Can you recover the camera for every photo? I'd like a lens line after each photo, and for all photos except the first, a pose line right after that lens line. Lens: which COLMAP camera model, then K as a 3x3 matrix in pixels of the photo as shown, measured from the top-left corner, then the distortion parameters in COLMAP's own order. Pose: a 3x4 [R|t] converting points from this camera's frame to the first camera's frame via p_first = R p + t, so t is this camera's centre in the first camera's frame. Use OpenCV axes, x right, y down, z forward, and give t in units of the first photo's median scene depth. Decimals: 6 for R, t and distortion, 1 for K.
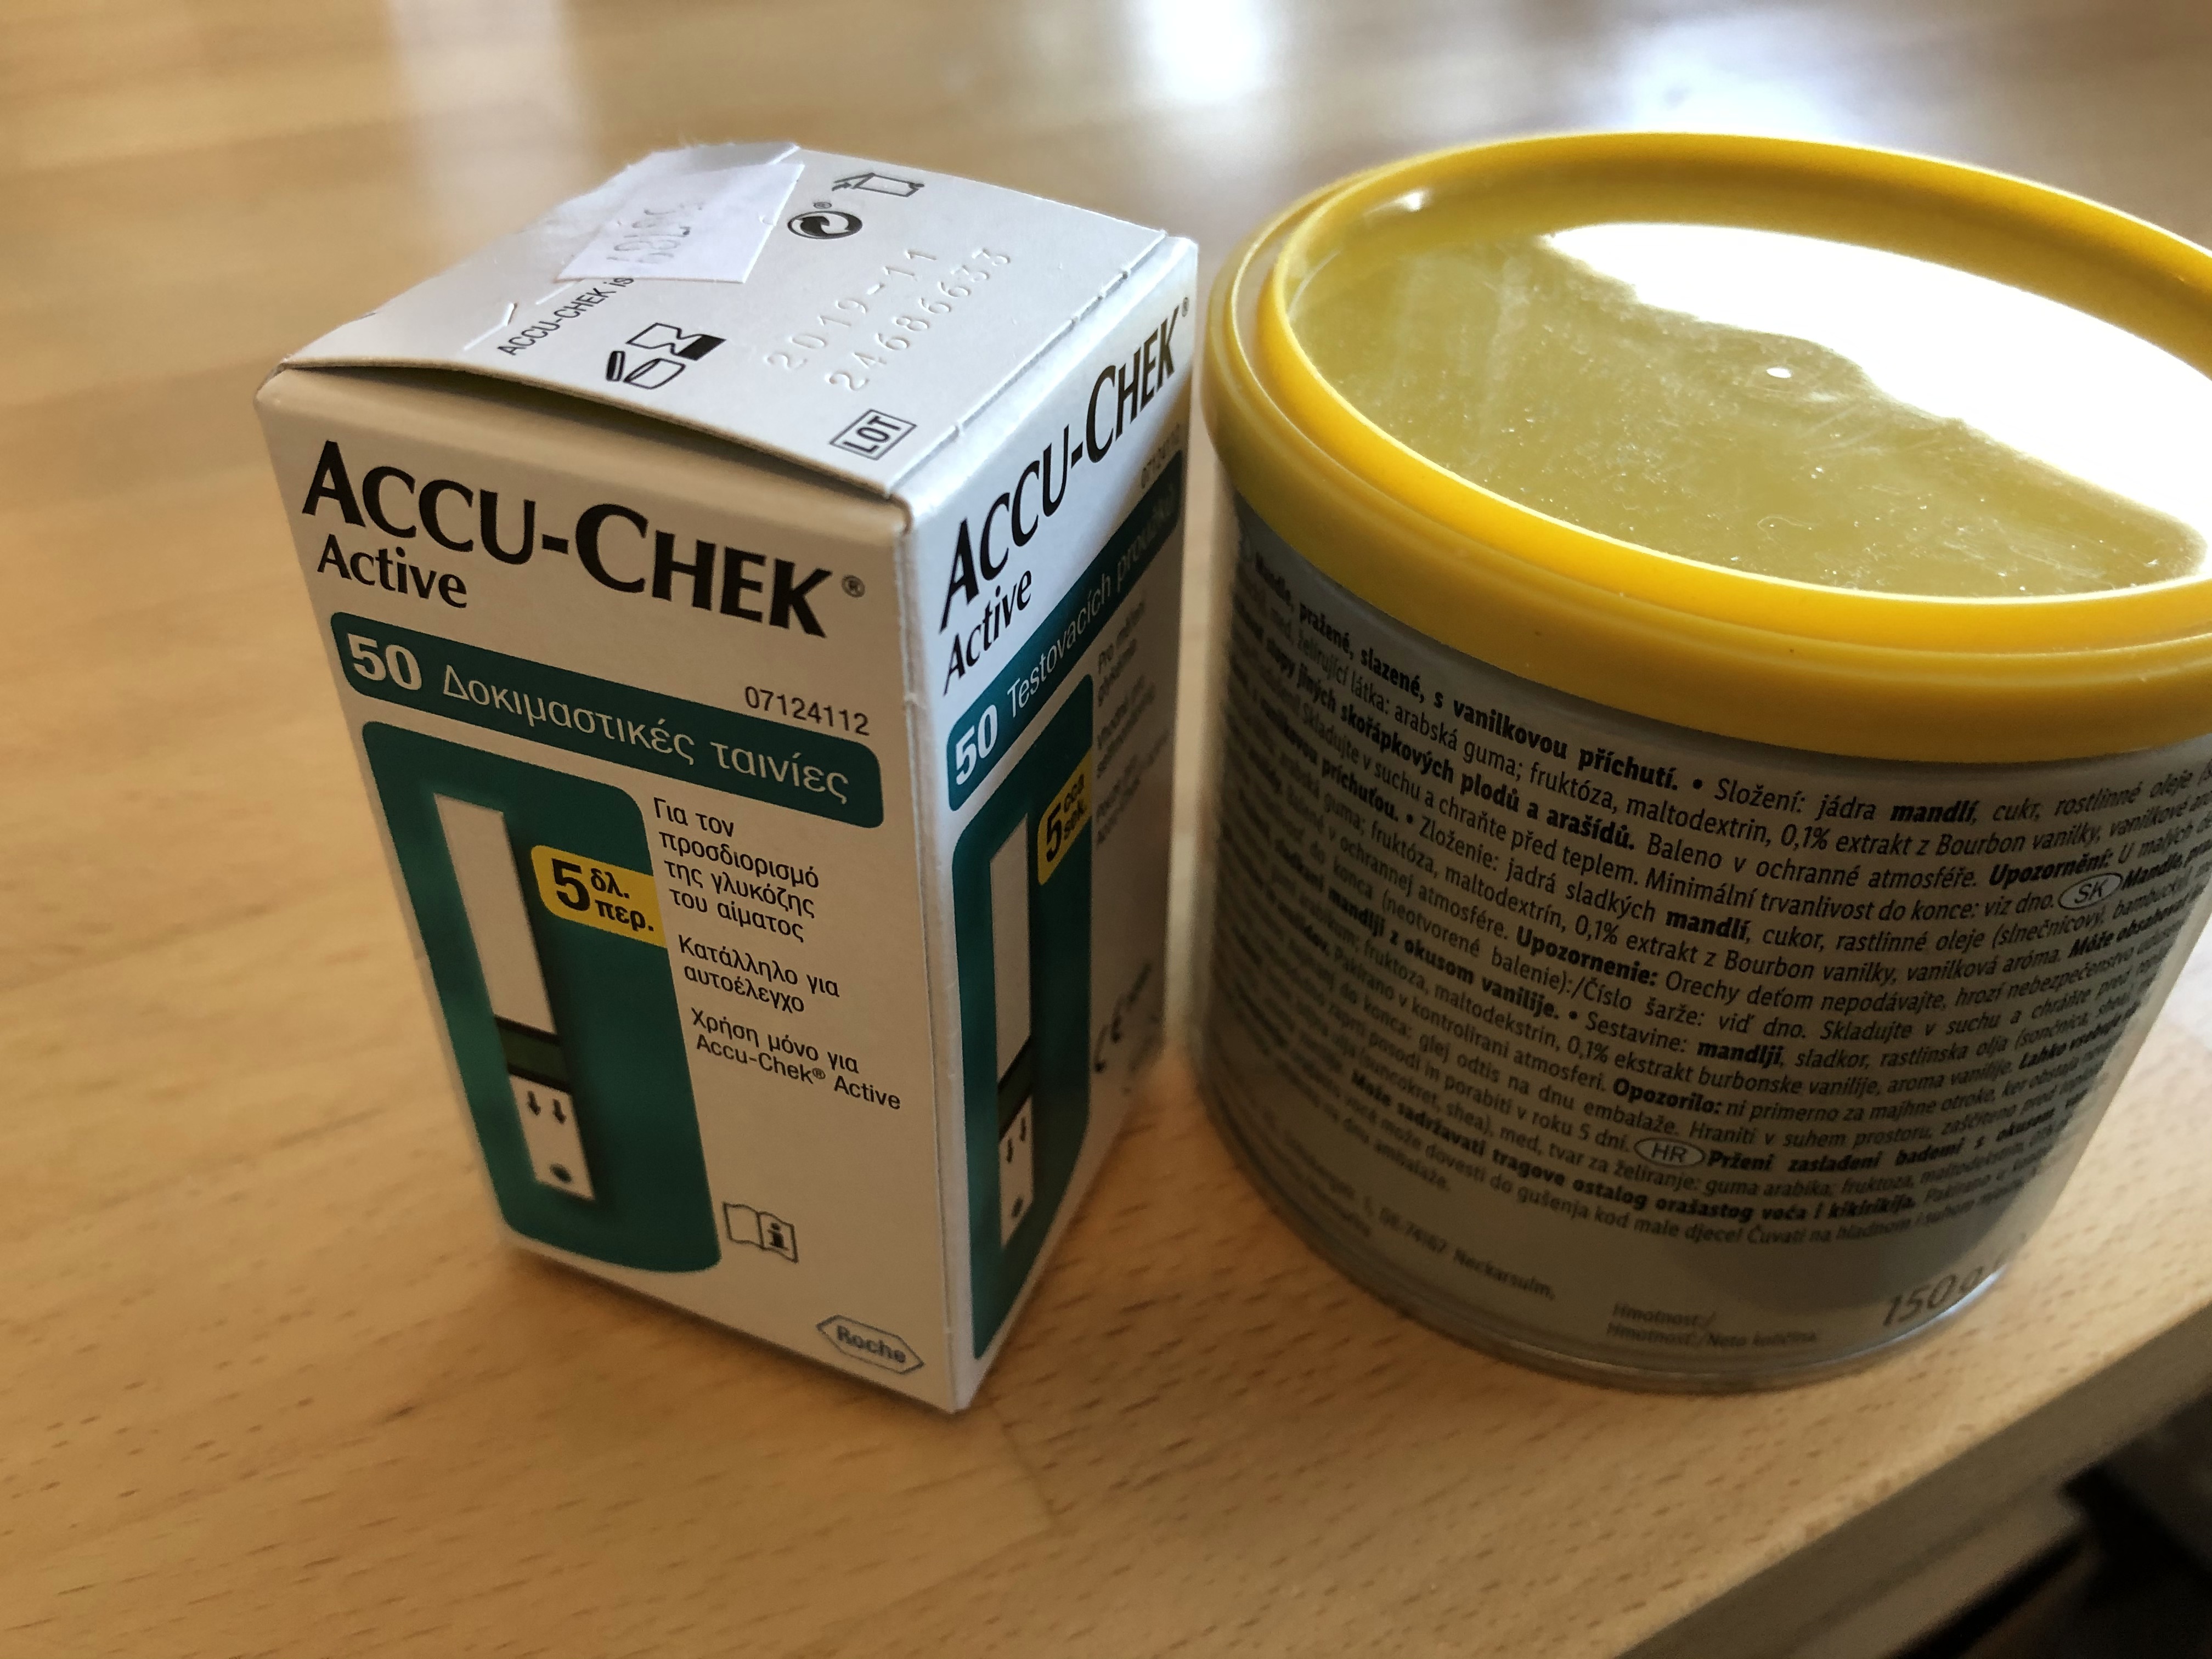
lens RADIAL K [[1923.6, 0, 1106.0], [0, 1923.6, 829.5], [0, 0, 1]] dist [0.000111, 0.005309]
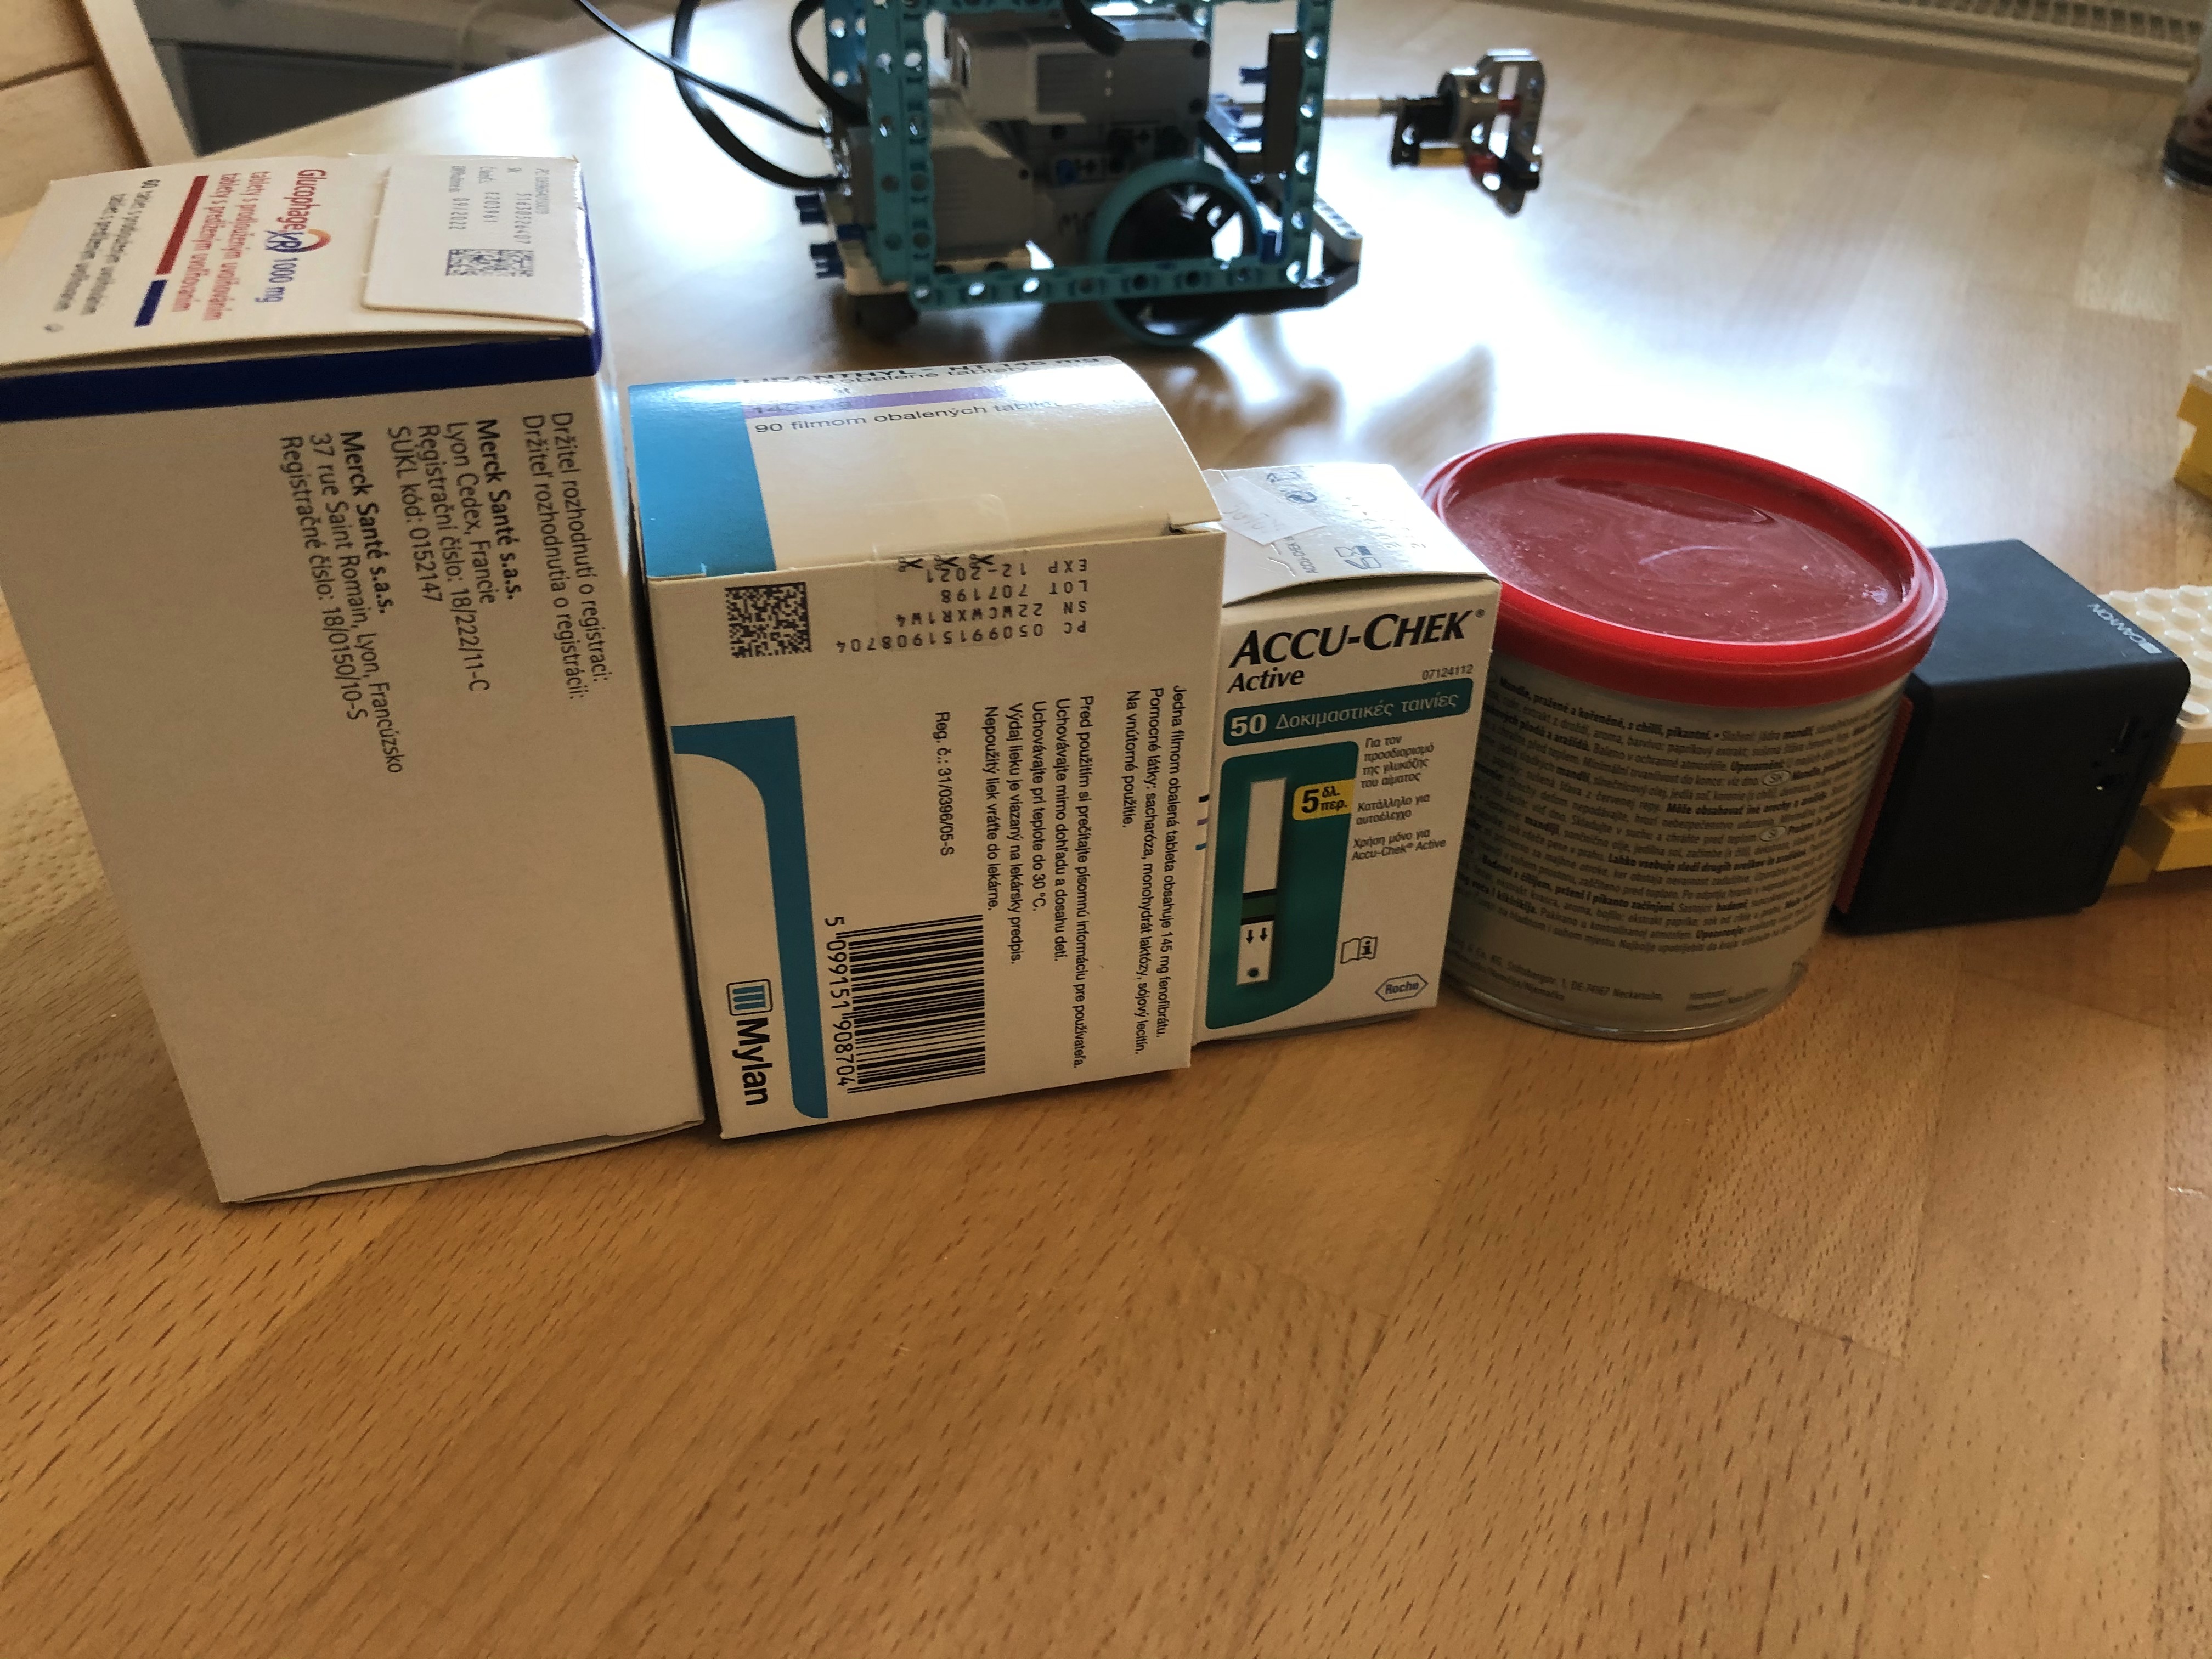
lens RADIAL K [[1923.6, 0, 1106.0], [0, 1923.6, 829.5], [0, 0, 1]] dist [0.000111, 0.005309]
pose [[0.805150, -0.350300, 0.478564, -1.684364], [0.370445, 0.927198, 0.055445, -0.165375], [-0.463146, 0.132641, 0.876301, -0.916024]]
